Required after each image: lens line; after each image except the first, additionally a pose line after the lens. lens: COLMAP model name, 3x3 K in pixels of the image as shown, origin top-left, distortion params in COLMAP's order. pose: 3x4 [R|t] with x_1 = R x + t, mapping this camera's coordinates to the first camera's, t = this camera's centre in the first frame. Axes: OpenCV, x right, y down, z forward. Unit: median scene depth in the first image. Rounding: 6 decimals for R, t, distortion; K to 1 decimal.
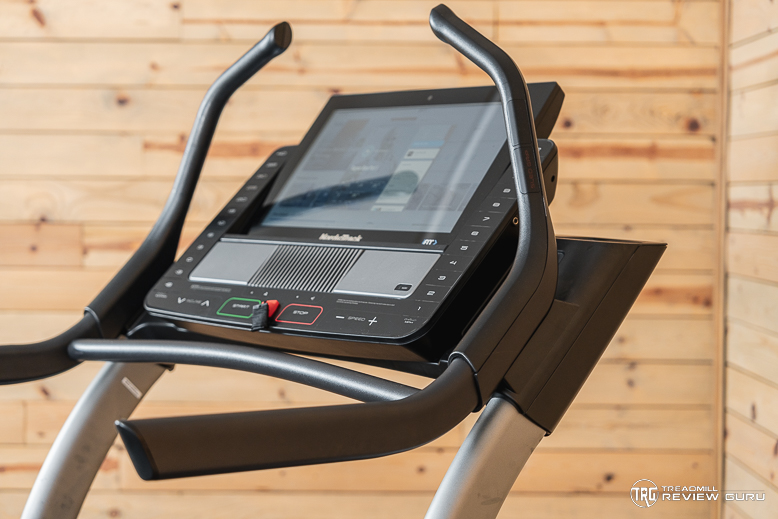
lens RADIAL K [[1496.2, 0, 389.1], [0, 1496.2, 259.6], [0, 0, 1]] dist [-0.000064, 0.000000]
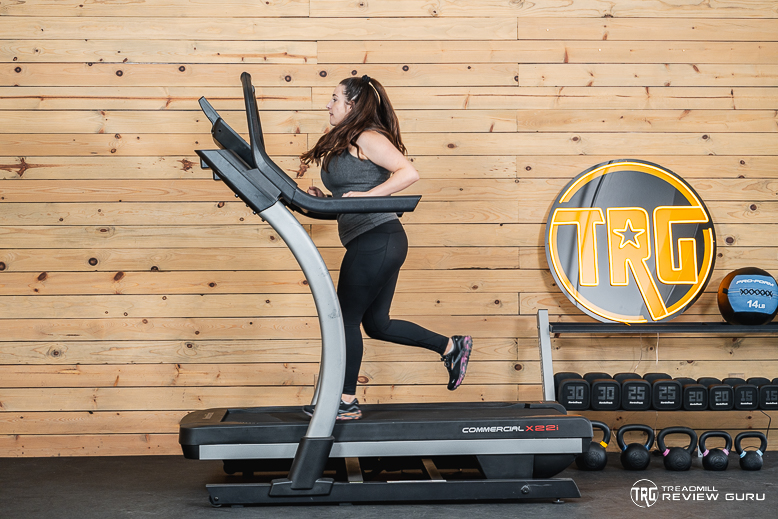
lens RADIAL K [[1335.0, 0, 400.2], [0, 1335.0, 263.2], [0, 0, 1]] dist [0.032660, 0.000000]
pose [[-0.027671, 0.000318, 0.999617, -1.536079], [0.047313, 0.998880, 0.000992, 0.114657], [-0.998497, 0.047322, -0.027655, 0.465301]]
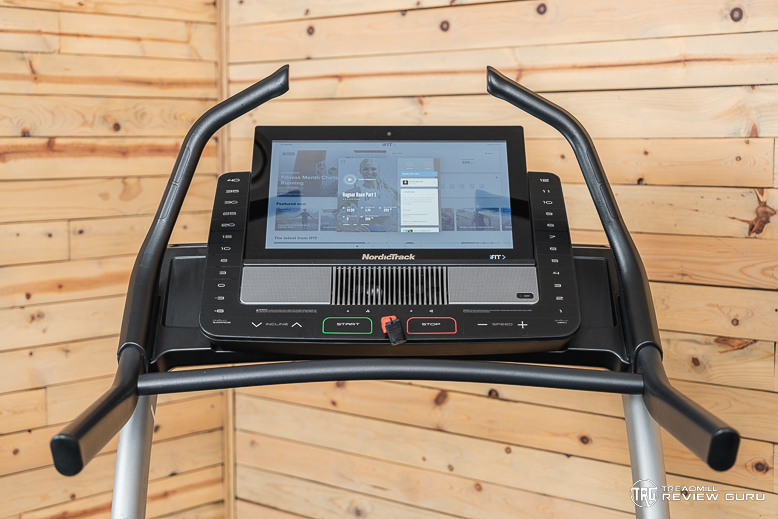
lens RADIAL K [[1279.5, 0, 388.2], [0, 1279.5, 257.0], [0, 0, 1]] dist [0.010999, 0.000000]
pose [[0.662986, -0.078633, 0.744491, -0.481770], [0.040238, 0.996774, 0.069446, -0.051974], [-0.747549, -0.016085, 0.664011, 0.200925]]
